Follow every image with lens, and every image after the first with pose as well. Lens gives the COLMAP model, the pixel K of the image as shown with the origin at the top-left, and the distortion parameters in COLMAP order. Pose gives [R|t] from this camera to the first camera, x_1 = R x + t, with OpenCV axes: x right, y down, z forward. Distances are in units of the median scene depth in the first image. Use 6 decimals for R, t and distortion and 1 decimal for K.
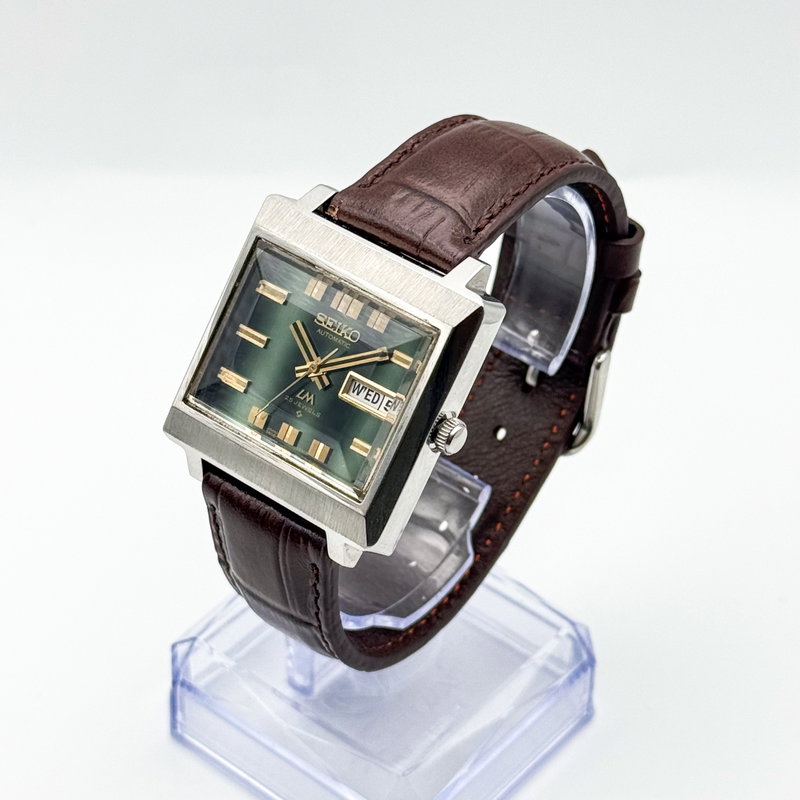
lens RADIAL K [[2328.3, 0, 399.9], [0, 2328.3, 403.8], [0, 0, 1]] dist [-0.543648, 0.000000]
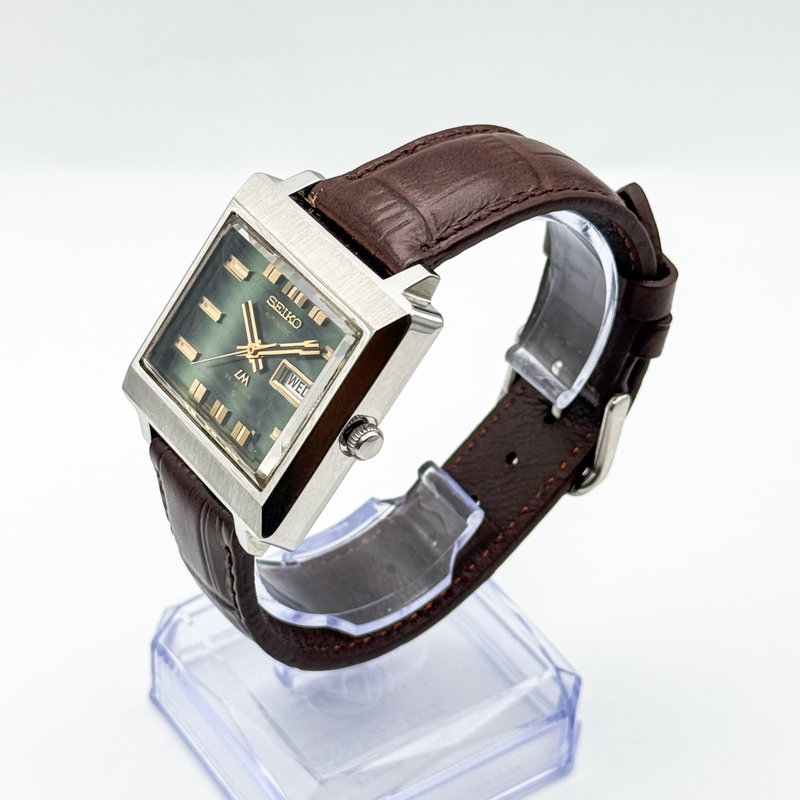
lens RADIAL K [[2328.3, 0, 400.5], [0, 2328.3, 395.6], [0, 0, 1]] dist [-0.543648, 0.000000]
pose [[0.959307, 0.173452, -0.222812, 0.237805], [-0.176407, 0.984294, 0.006730, -0.013708], [0.220480, 0.032849, 0.974838, 0.049750]]
